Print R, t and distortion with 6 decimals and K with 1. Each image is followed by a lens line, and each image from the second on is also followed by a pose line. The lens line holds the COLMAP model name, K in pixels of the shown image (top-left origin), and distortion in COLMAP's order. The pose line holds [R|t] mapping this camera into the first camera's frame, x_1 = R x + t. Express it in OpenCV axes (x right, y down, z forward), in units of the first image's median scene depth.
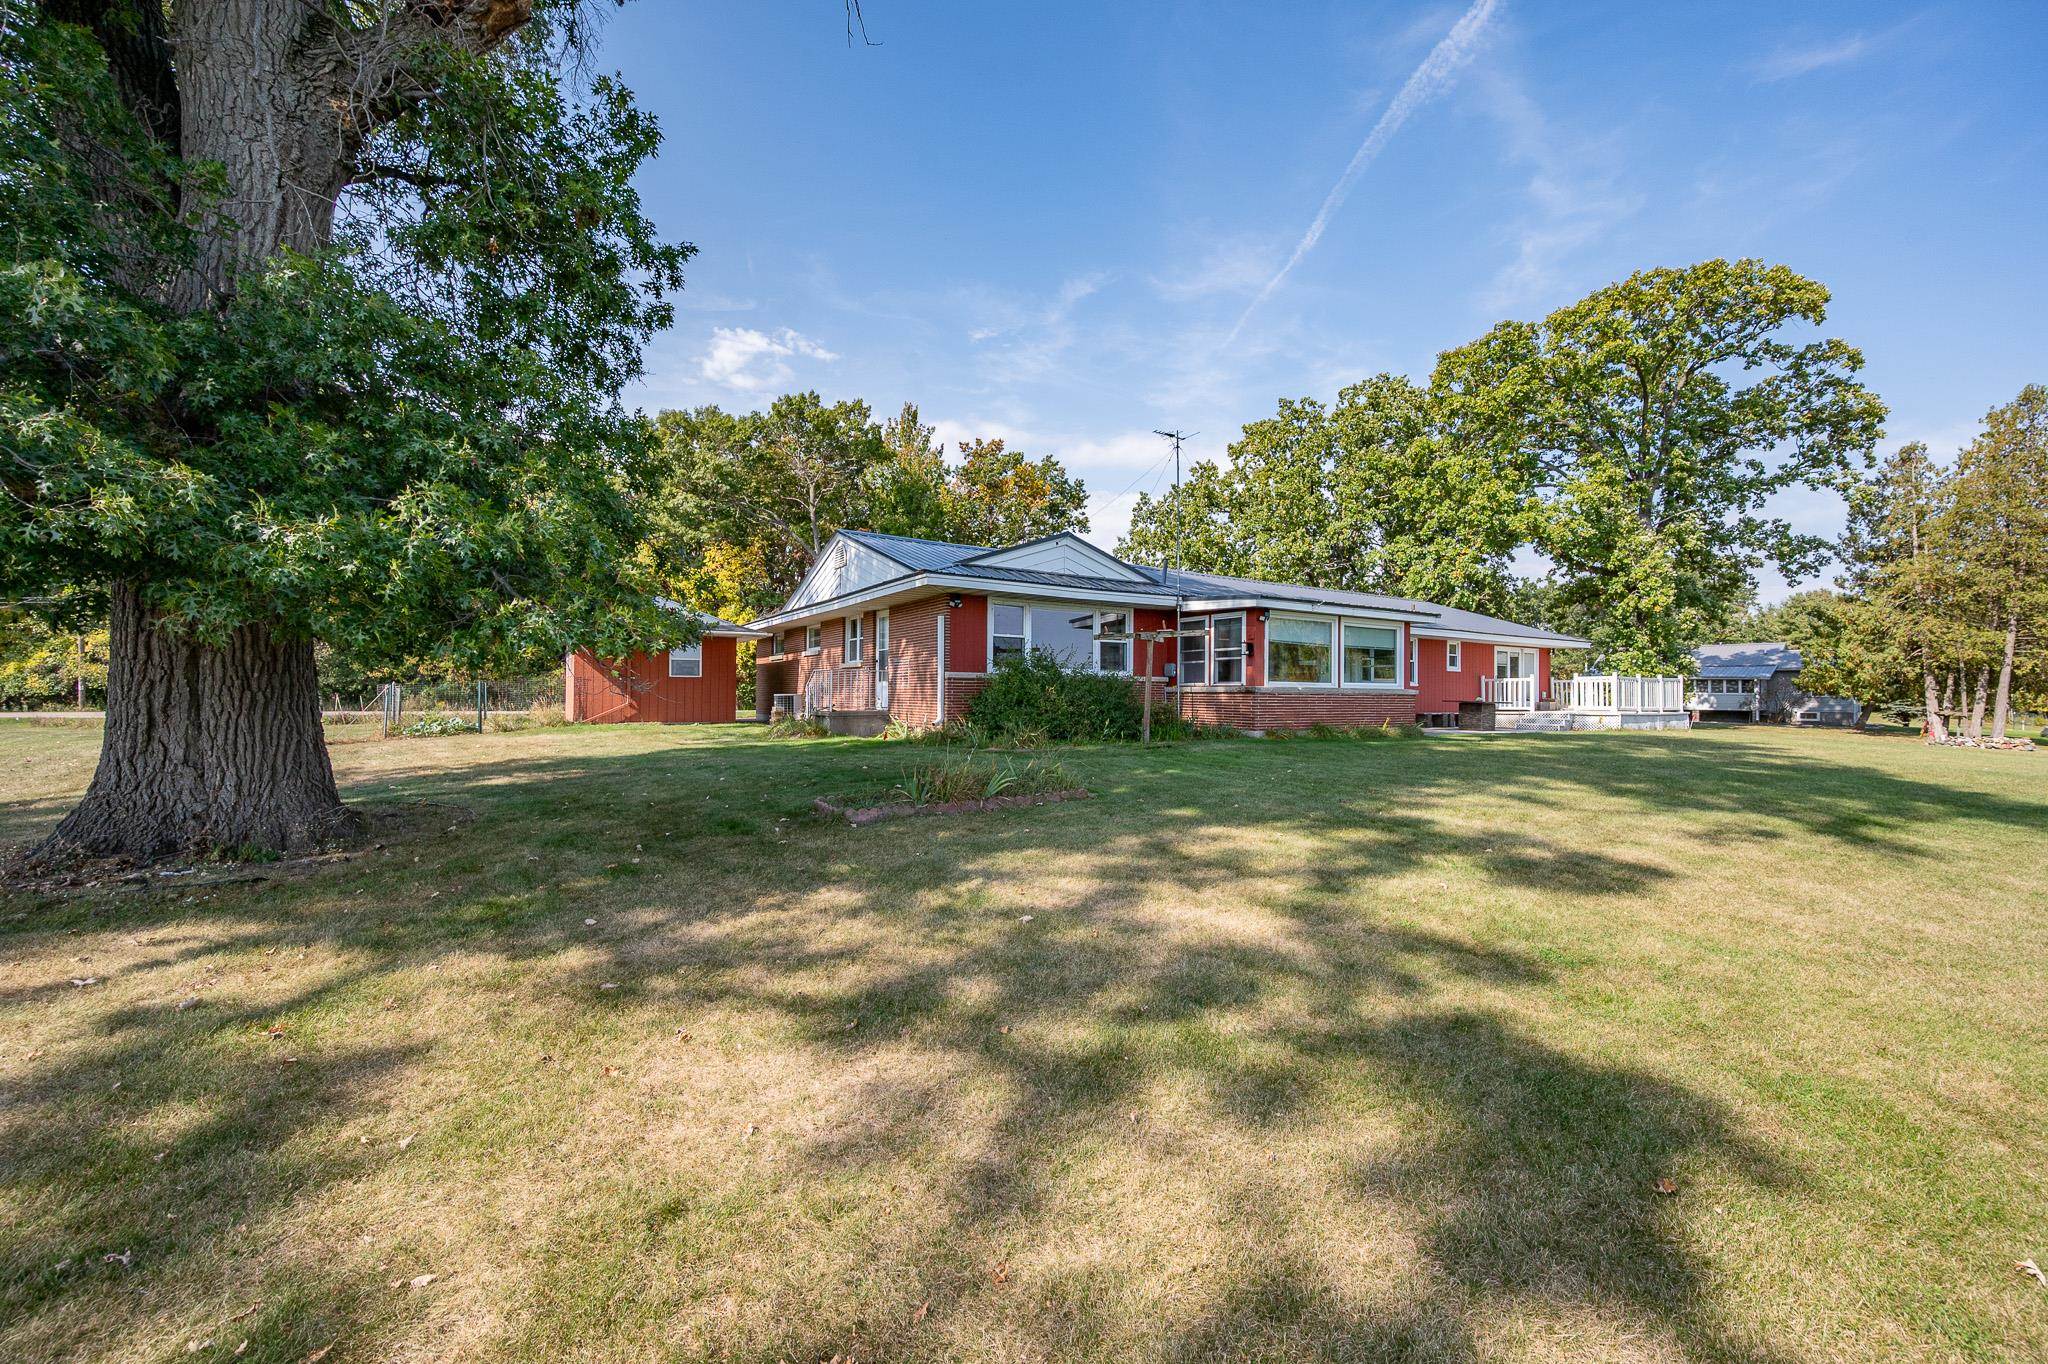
lens RADIAL K [[816.7, 0, 1017.2], [0, 816.7, 690.3], [0, 0, 1]] dist [-0.006639, -0.000047]
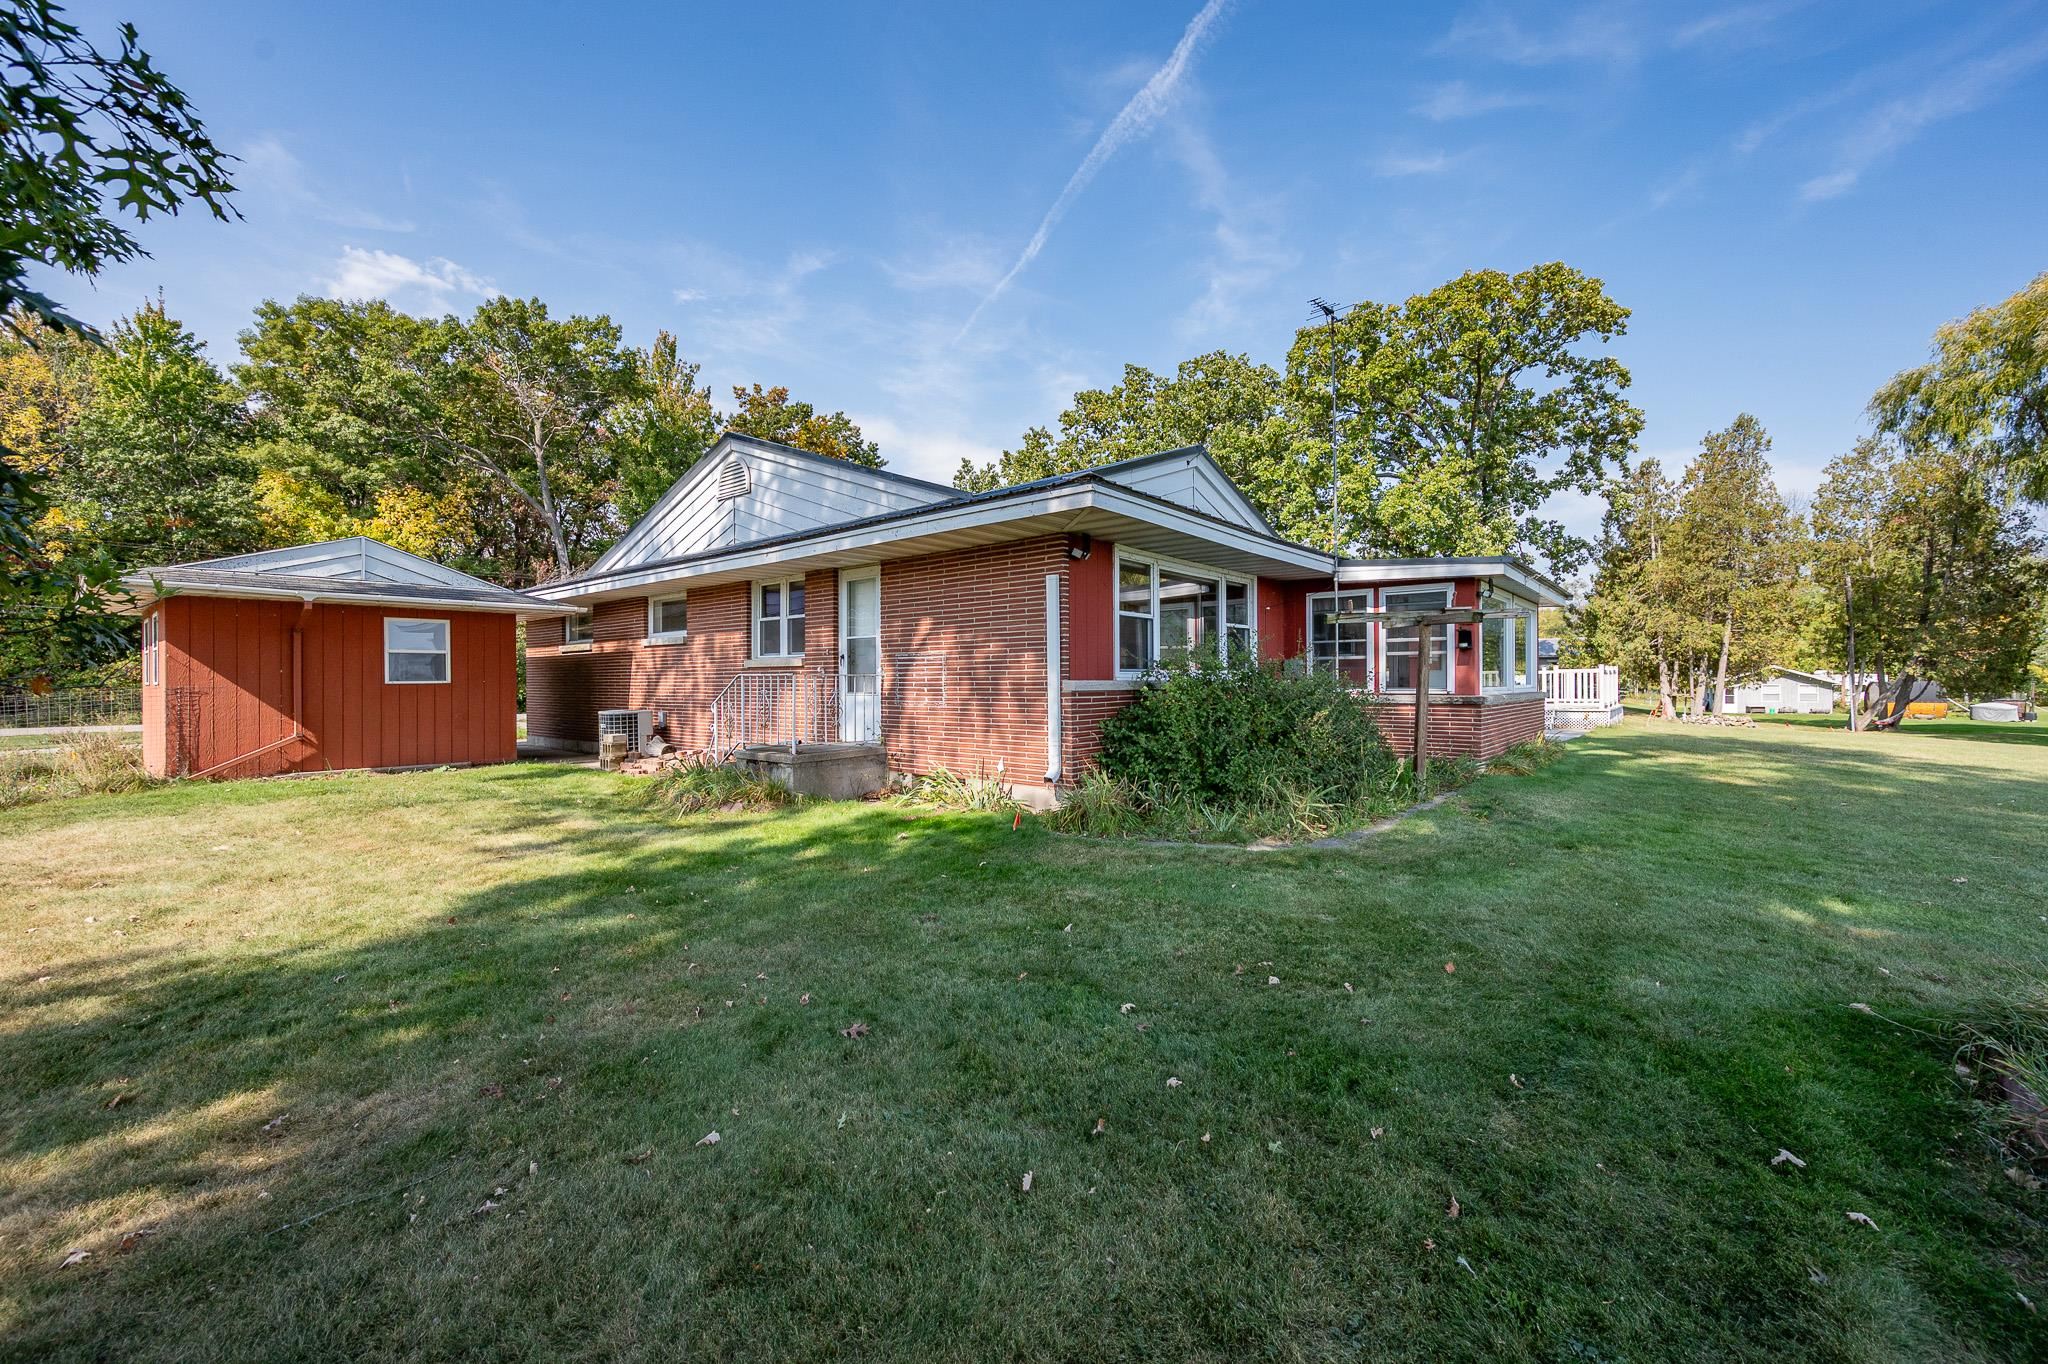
lens RADIAL K [[816.7, 0, 1017.2], [0, 816.7, 671.9], [0, 0, 1]] dist [-0.006639, -0.000047]
pose [[0.948028, -0.008681, 0.318069, -0.089447], [0.009896, 0.999949, -0.002204, -0.008845], [-0.318034, 0.005237, 0.948065, 0.162632]]
